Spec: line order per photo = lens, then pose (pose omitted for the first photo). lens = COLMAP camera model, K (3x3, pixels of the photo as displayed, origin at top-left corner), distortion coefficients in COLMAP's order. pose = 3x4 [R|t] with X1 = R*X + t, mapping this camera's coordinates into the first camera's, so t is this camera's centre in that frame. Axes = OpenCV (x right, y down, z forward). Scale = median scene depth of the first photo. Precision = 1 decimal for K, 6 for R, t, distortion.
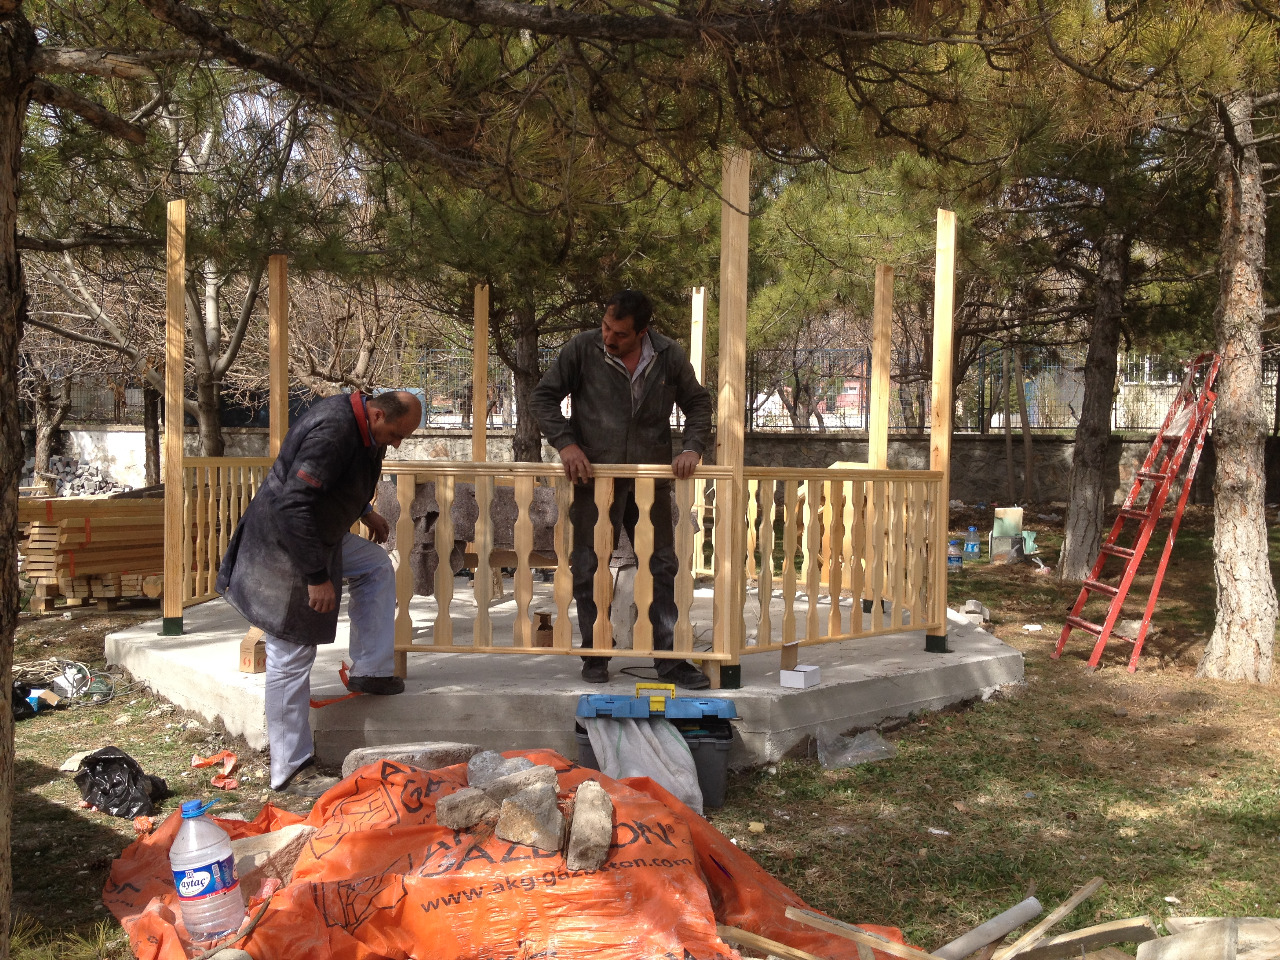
lens RADIAL K [[1199.8, 0, 587.9], [0, 1199.8, 467.2], [0, 0, 1]] dist [0.003141, 0.005437]
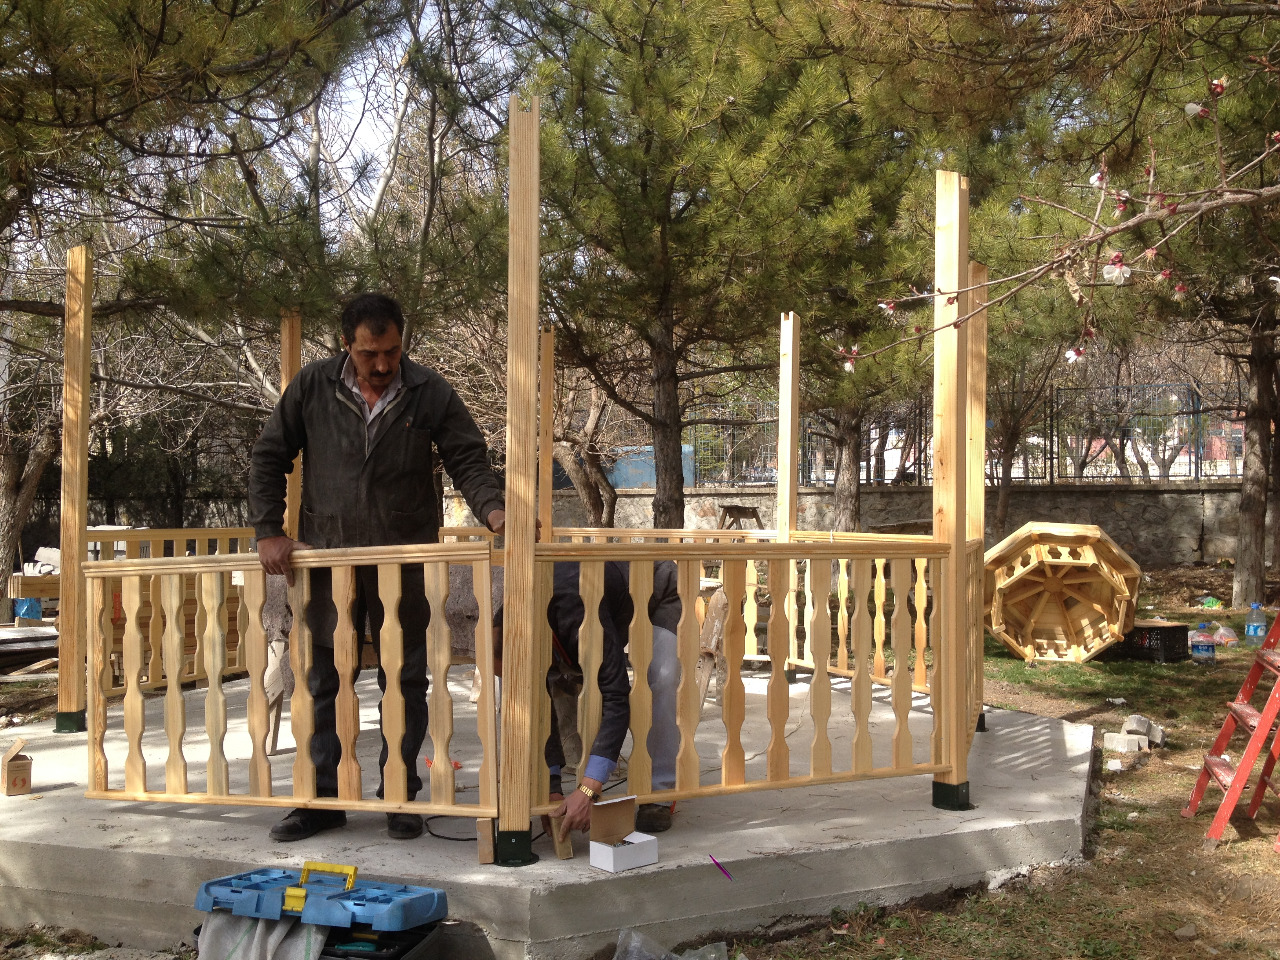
lens RADIAL K [[1164.7, 0, 685.2], [0, 1164.7, 480.4], [0, 0, 1]] dist [0.120498, -0.124740]
pose [[0.958623, -0.024066, -0.283660, 0.325421], [0.013935, 0.999193, -0.037682, -0.009544], [0.284338, 0.032170, 0.958184, 0.285836]]
